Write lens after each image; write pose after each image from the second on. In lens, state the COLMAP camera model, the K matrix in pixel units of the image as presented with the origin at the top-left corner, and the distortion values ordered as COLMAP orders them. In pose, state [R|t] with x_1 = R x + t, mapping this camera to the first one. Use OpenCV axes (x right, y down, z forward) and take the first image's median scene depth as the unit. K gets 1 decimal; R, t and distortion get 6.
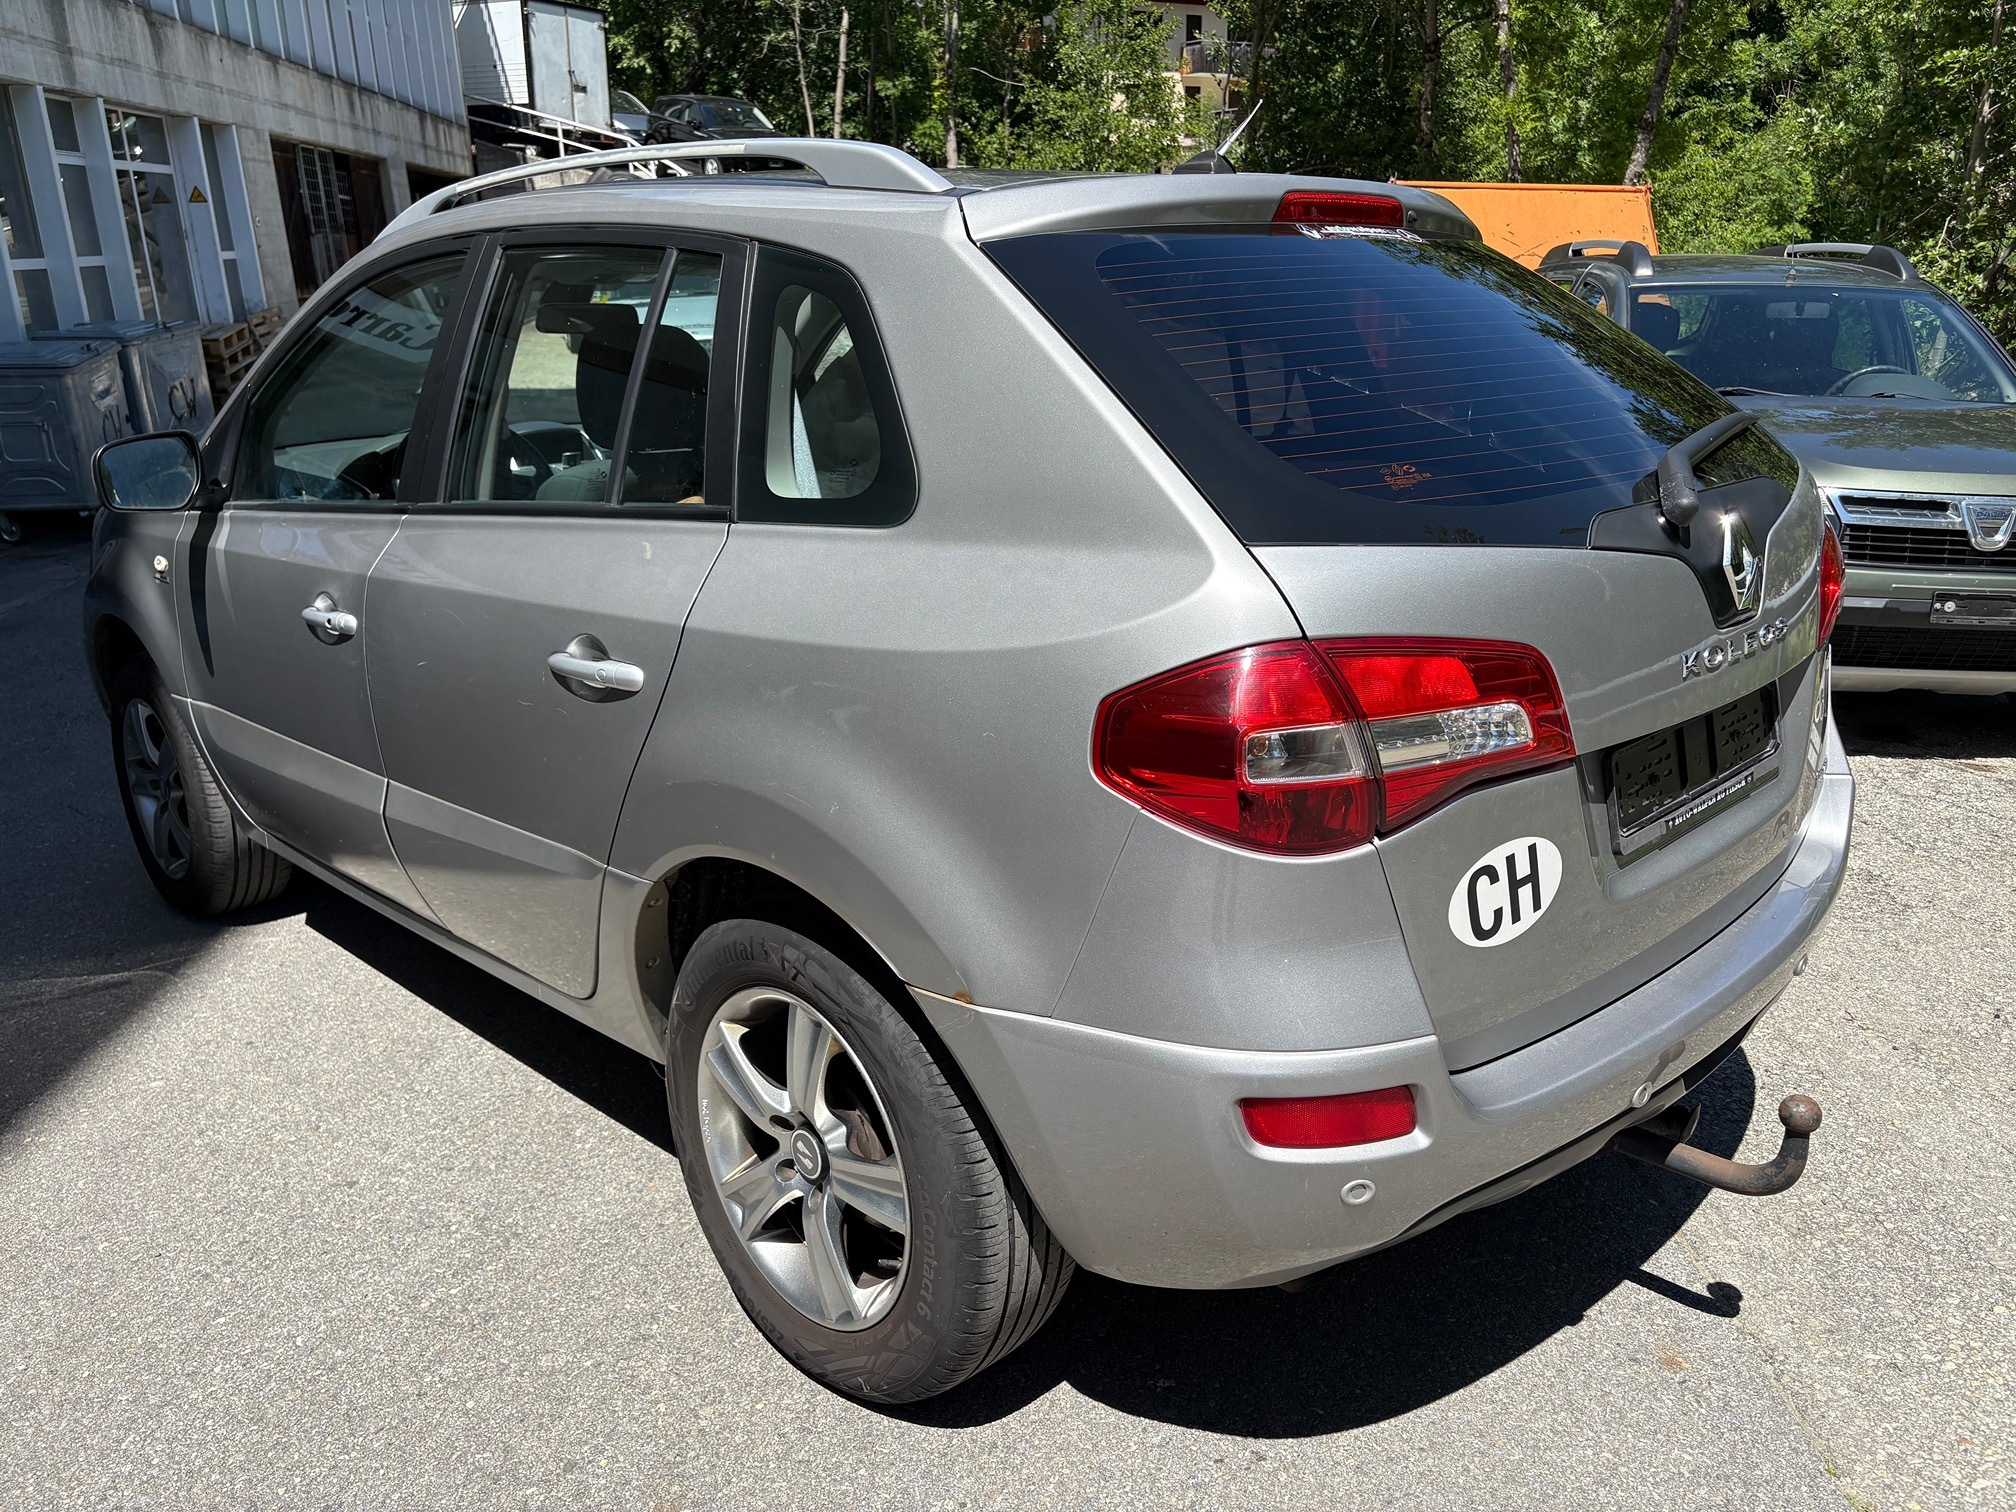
lens RADIAL K [[1516.2, 0, 1017.4], [0, 1516.2, 745.4], [0, 0, 1]] dist [0.045817, -0.048414]
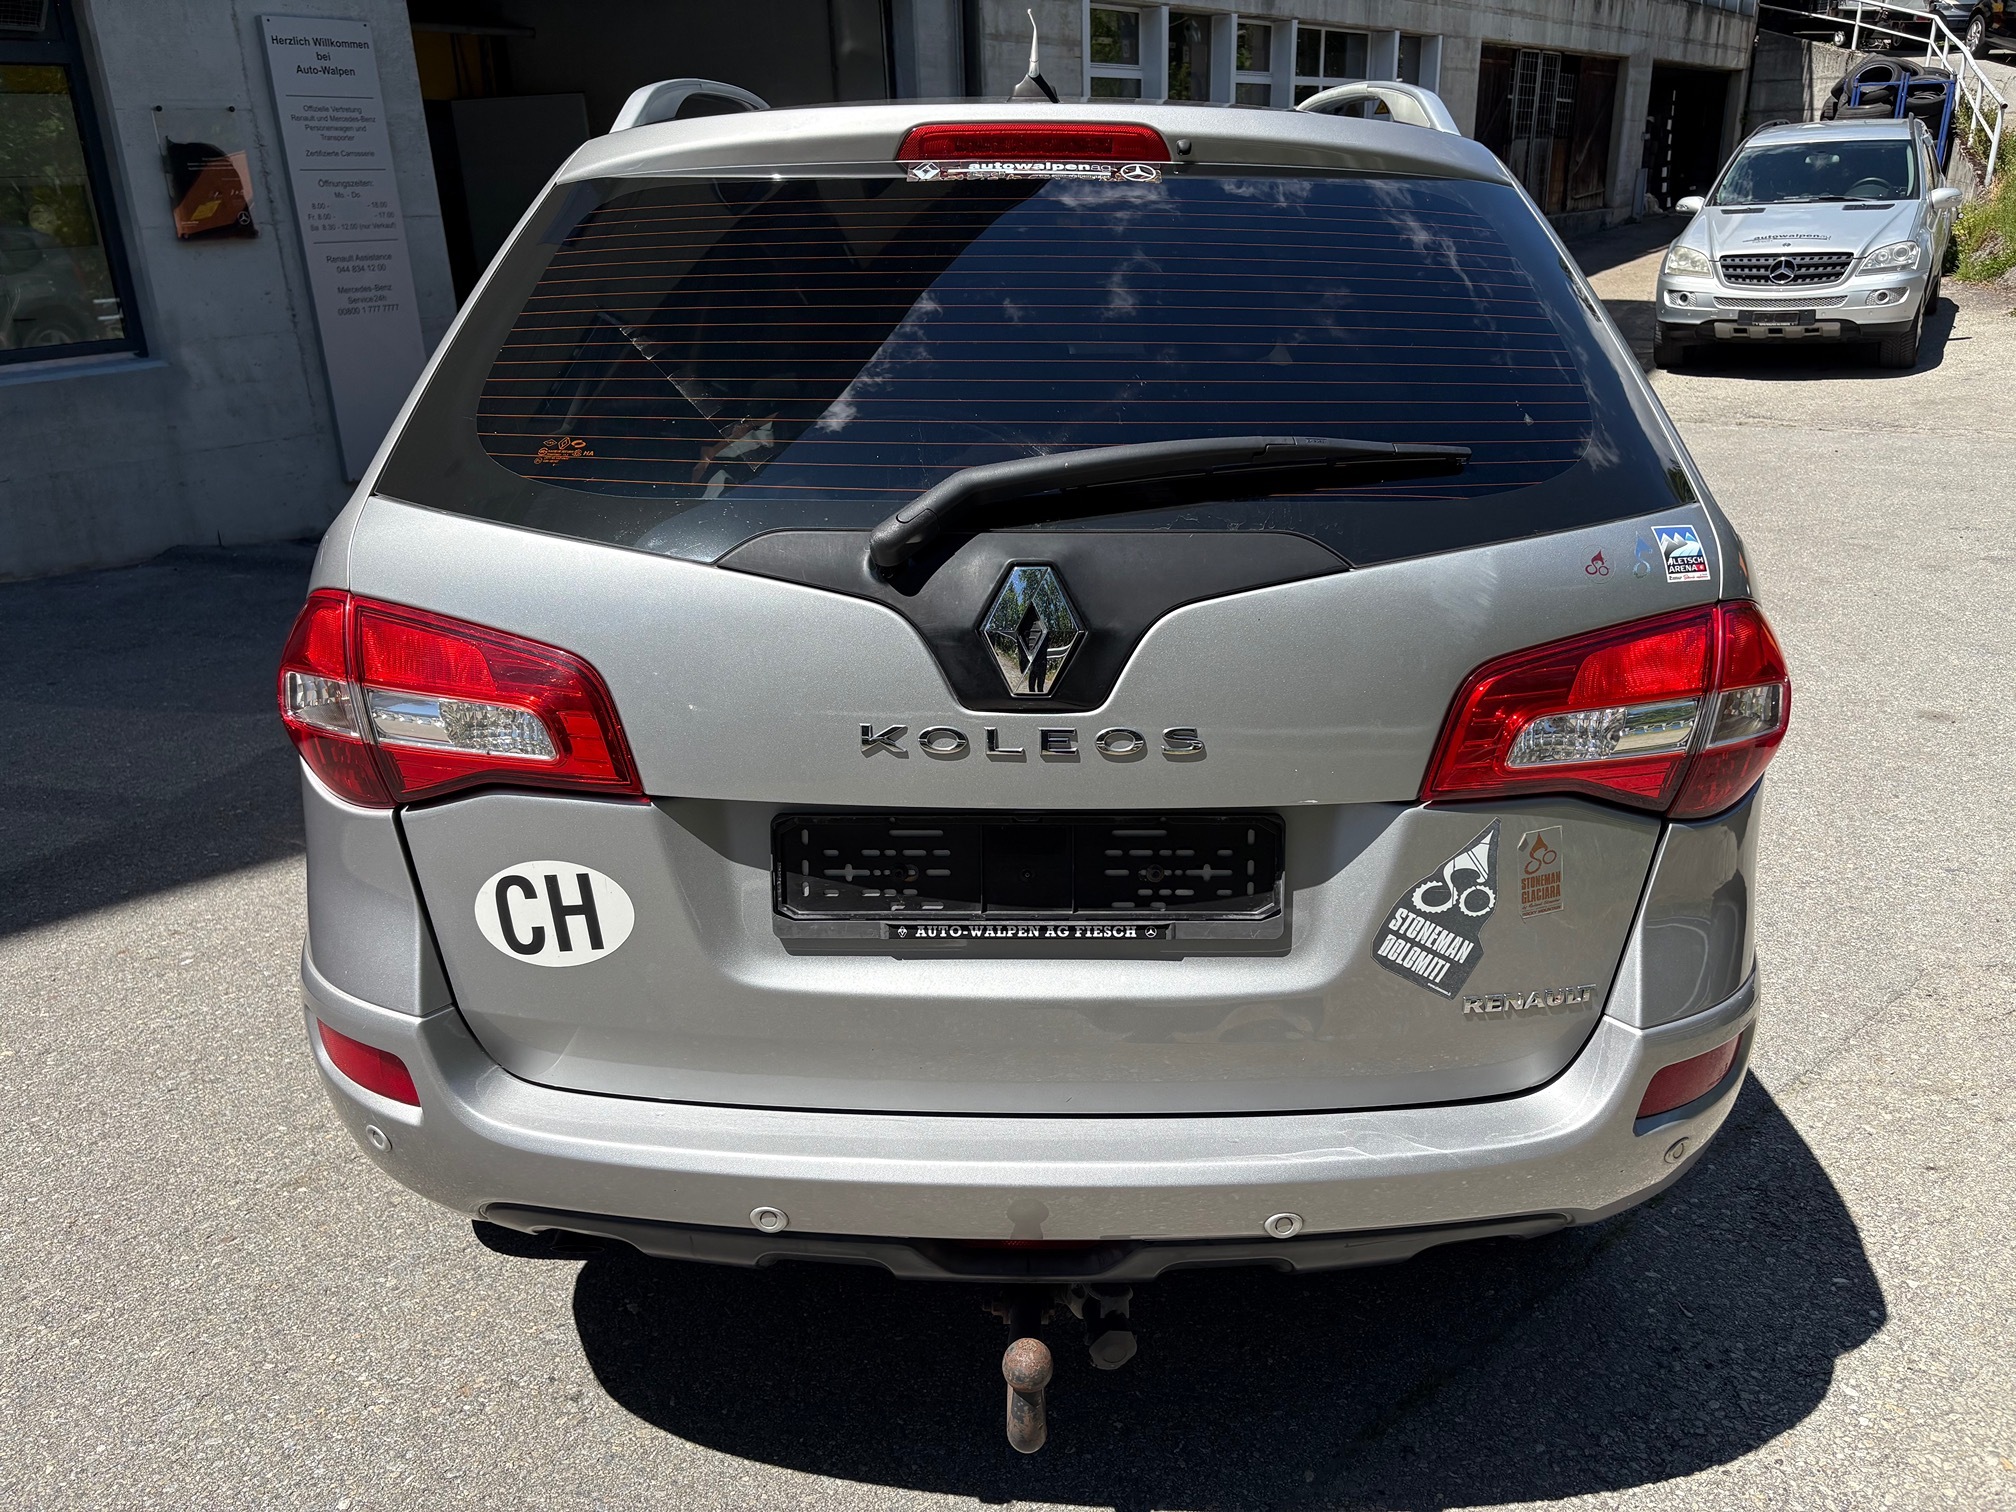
lens RADIAL K [[1516.2, 0, 1010.5], [0, 1516.2, 760.5], [0, 0, 1]] dist [0.045817, -0.048414]
pose [[0.700474, 0.255994, -0.666185, 0.115077], [-0.211239, 0.965997, 0.149092, -0.019739], [0.681700, 0.036289, 0.730732, 0.053168]]
